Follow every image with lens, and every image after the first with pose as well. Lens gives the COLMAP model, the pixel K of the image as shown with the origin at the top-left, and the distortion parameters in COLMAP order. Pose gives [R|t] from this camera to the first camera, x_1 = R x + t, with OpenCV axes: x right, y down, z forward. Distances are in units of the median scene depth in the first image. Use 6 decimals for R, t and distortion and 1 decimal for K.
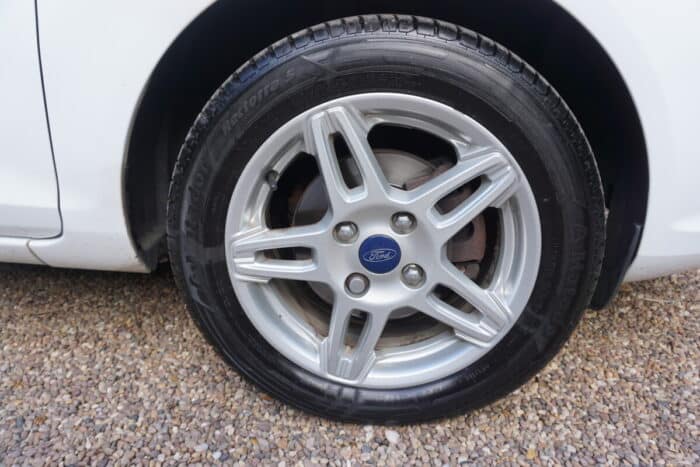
lens RADIAL K [[476.1, 0, 347.7], [0, 476.1, 233.3], [0, 0, 1]] dist [-0.015974, 0.001266]
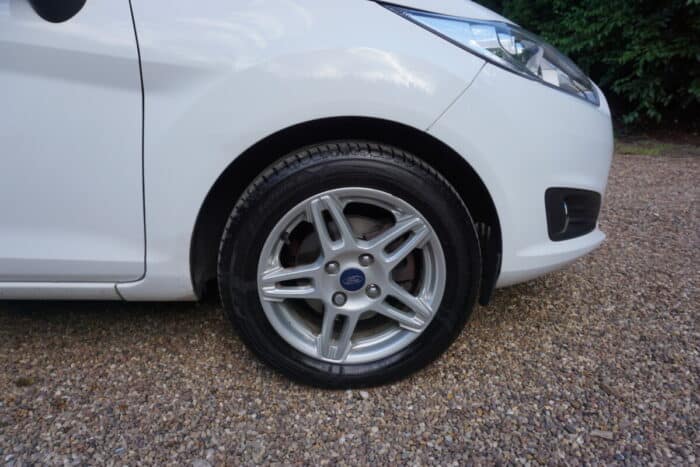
lens RADIAL K [[477.0, 0, 349.8], [0, 477.0, 232.9], [0, 0, 1]] dist [-0.011746, 0.000947]
pose [[0.989640, -0.045116, 0.136301, -0.148526], [0.051447, 0.997737, -0.043282, -0.042851], [-0.134040, 0.049846, 0.989722, -0.596094]]
